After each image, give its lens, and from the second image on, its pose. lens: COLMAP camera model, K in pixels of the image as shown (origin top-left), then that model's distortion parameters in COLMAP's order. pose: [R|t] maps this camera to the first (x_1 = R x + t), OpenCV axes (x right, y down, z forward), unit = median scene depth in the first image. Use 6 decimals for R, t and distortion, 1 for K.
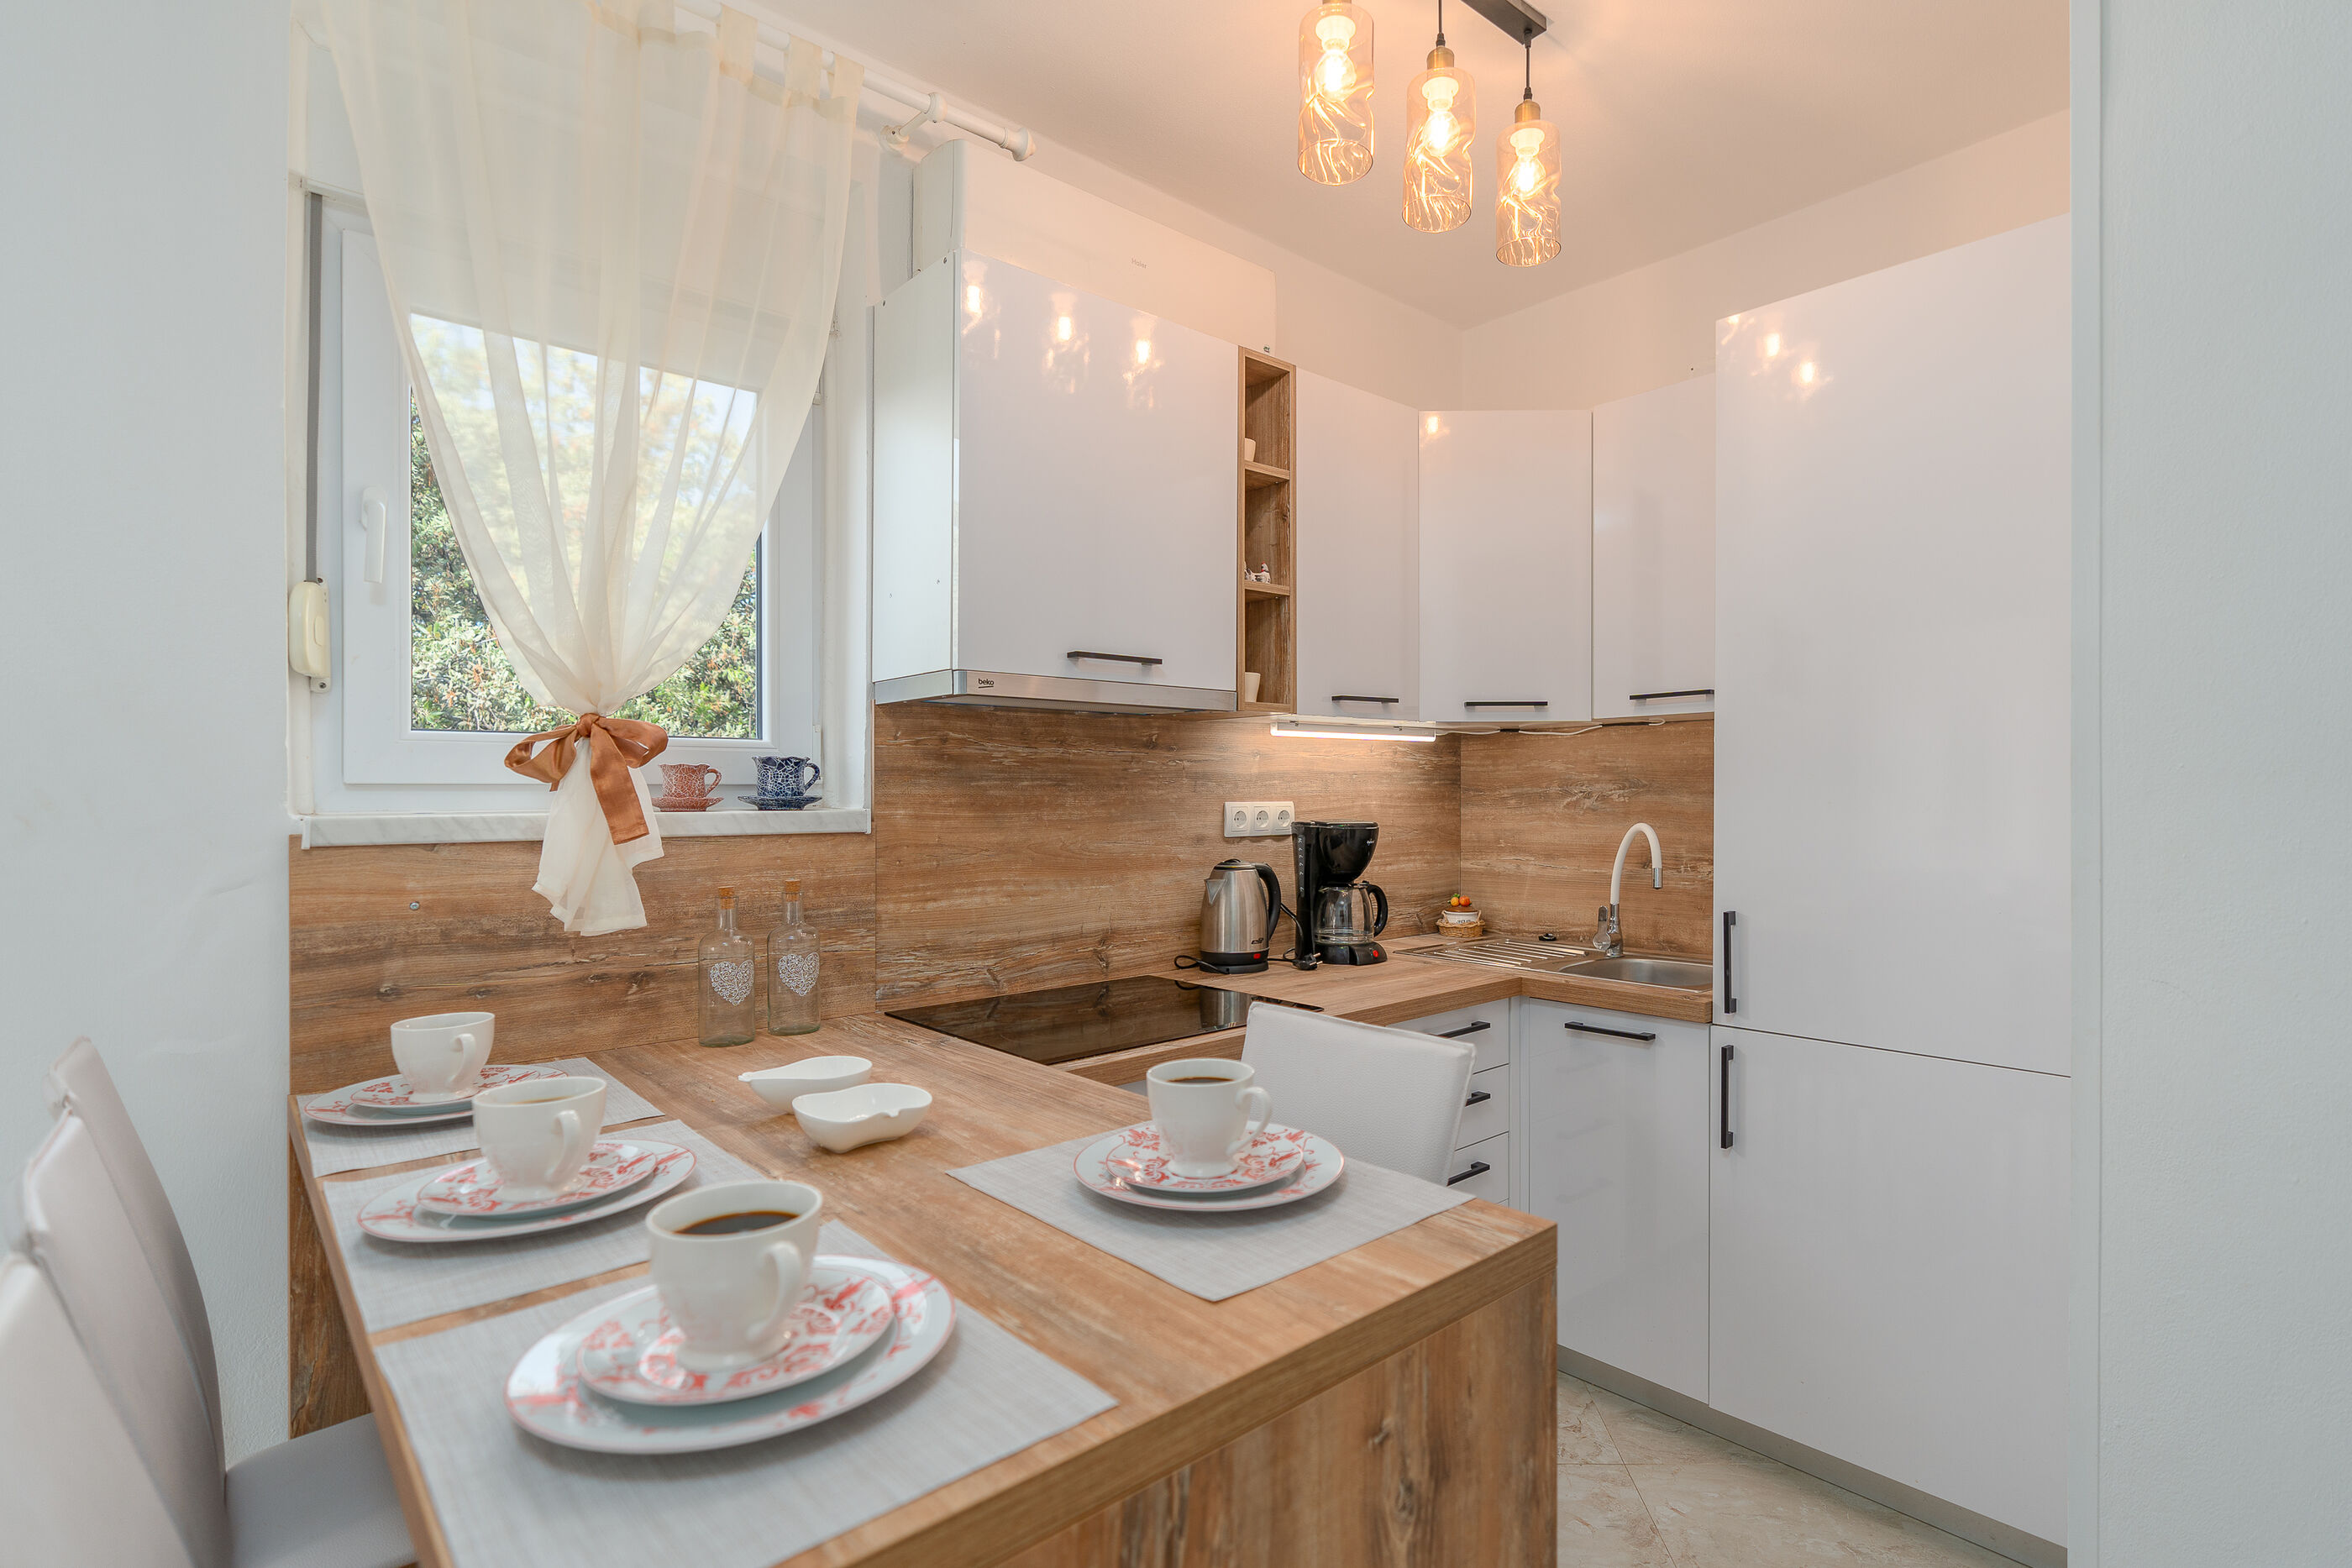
lens RADIAL K [[1147.8, 0, 1270.3], [0, 1147.8, 792.7], [0, 0, 1]] dist [-0.013395, 0.005103]
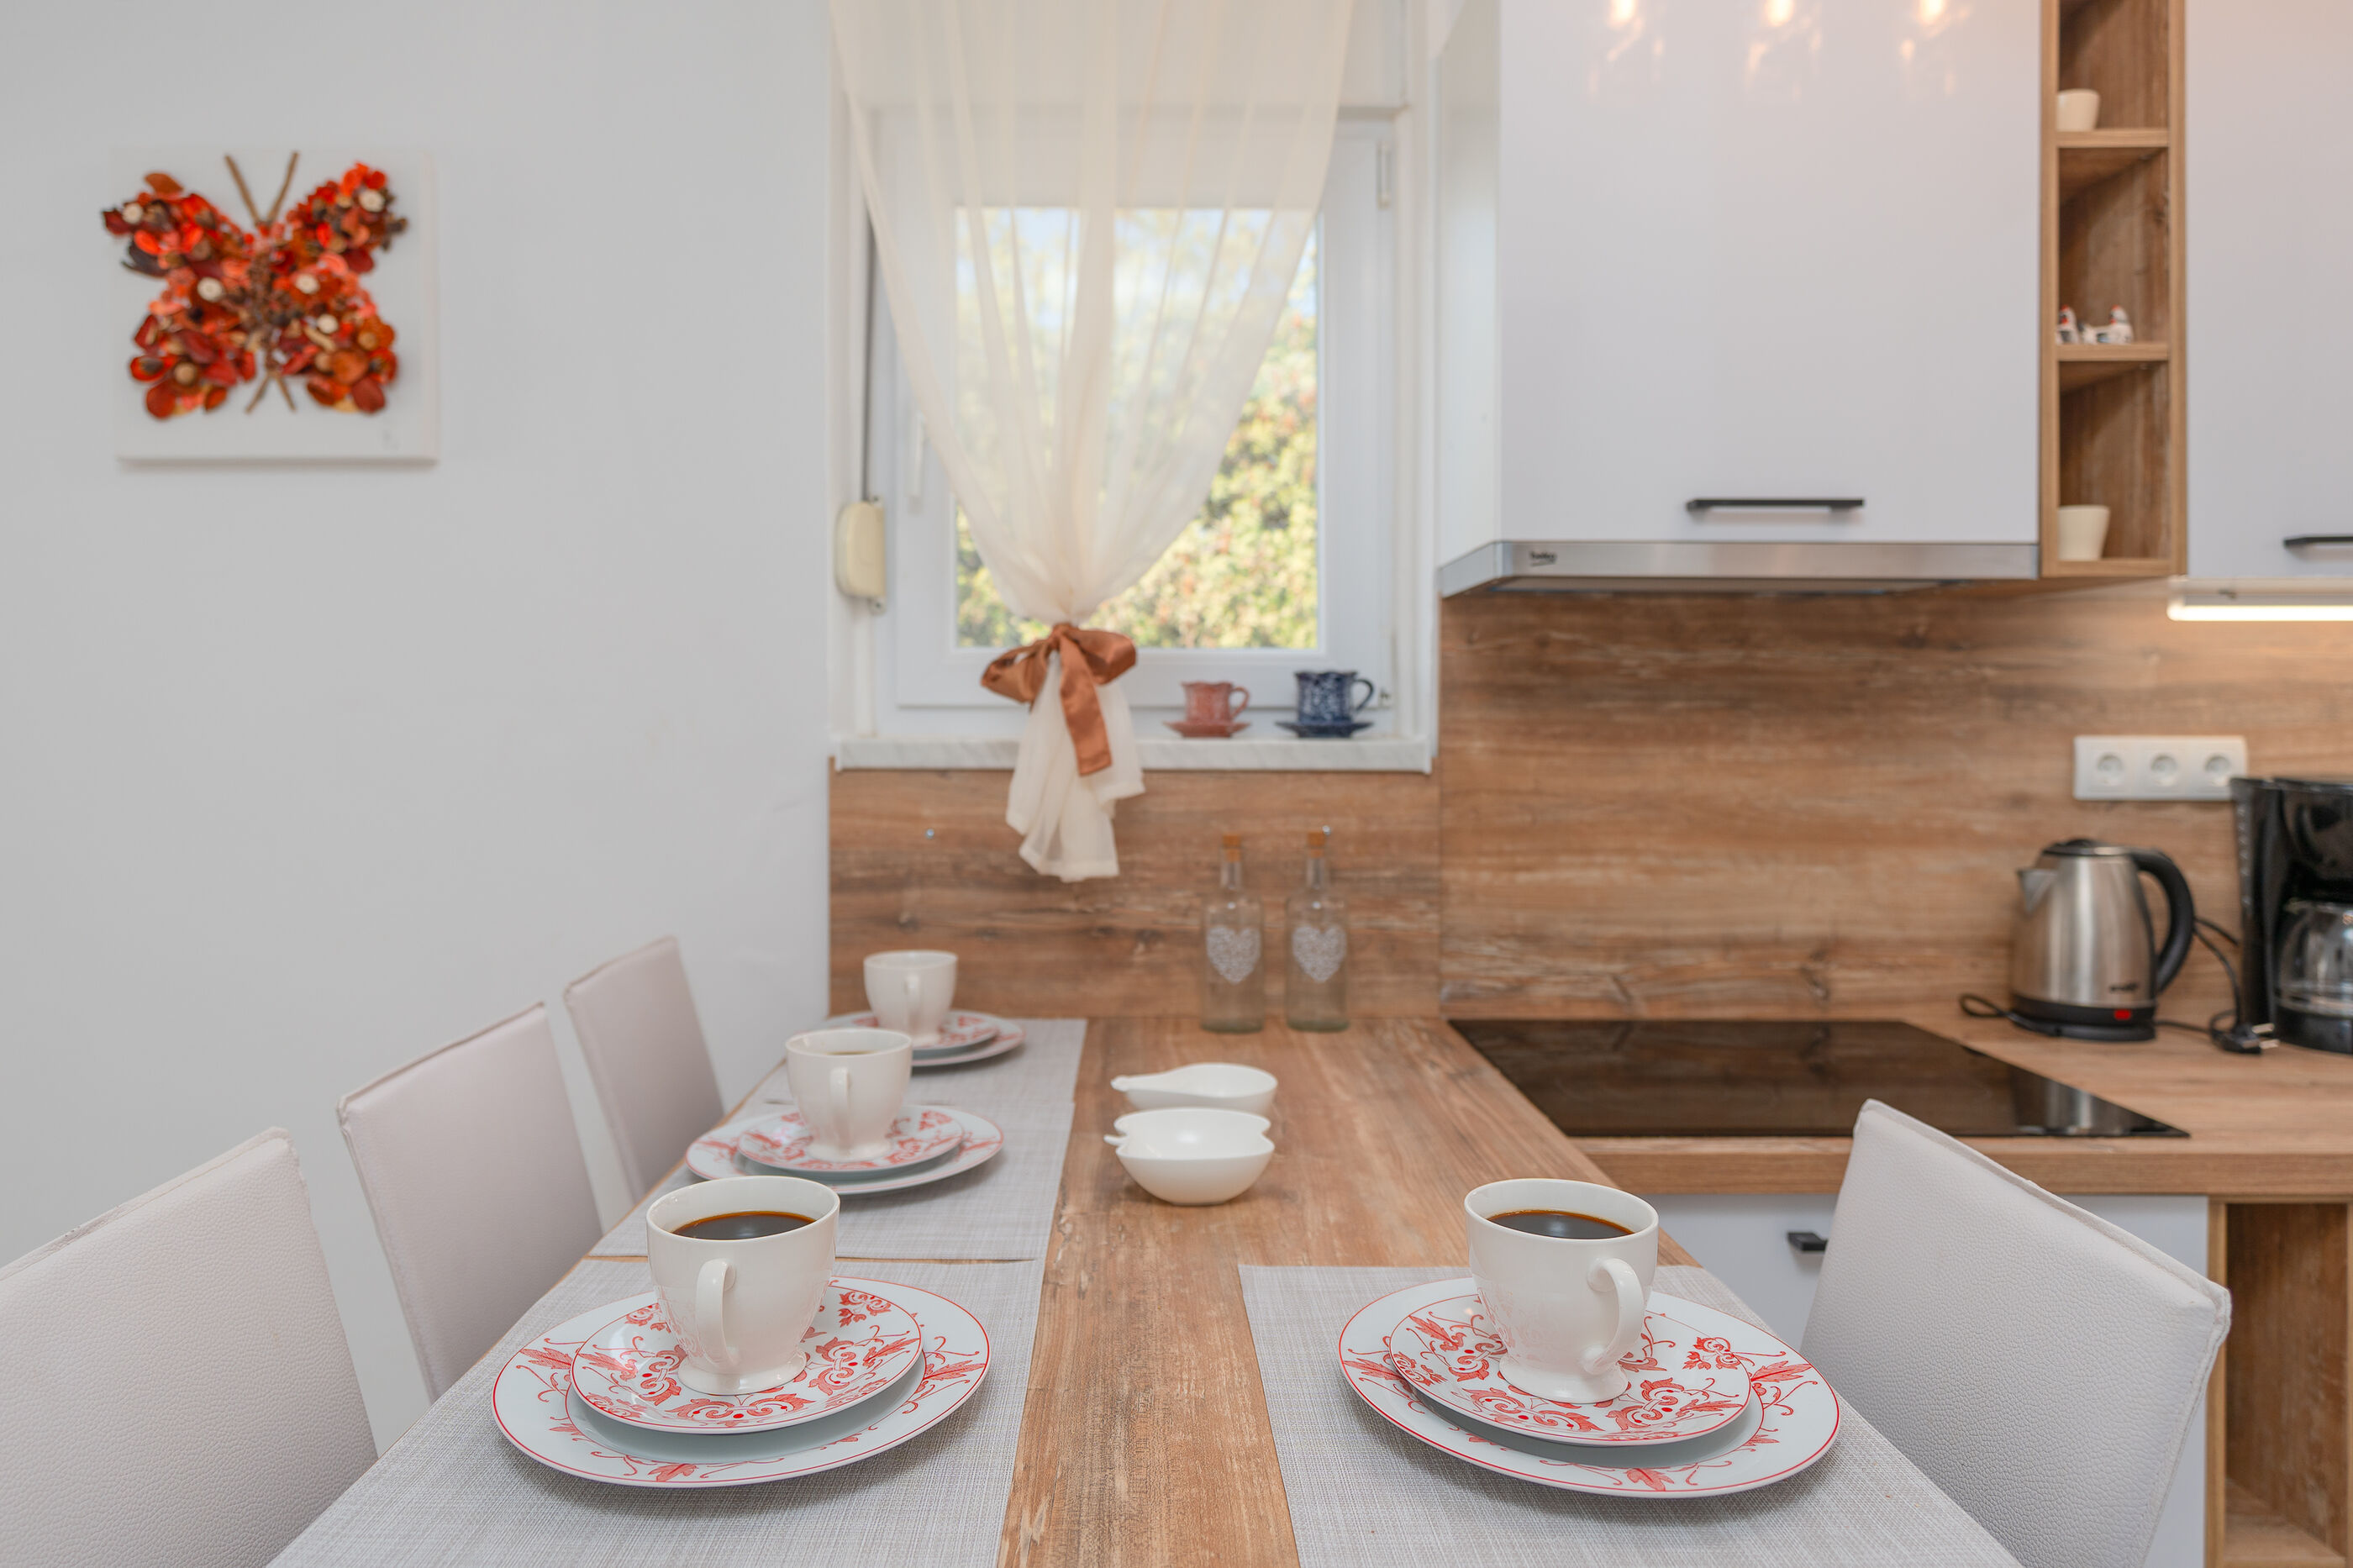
lens RADIAL K [[1471.8, 0, 1125.6], [0, 1471.8, 712.5], [0, 0, 1]] dist [0.002484, 0.000419]
pose [[0.725249, 0.001920, -0.688484, 0.150292], [-0.005904, 0.999977, -0.003431, 0.001157], [0.688462, 0.006553, 0.725243, 0.168317]]
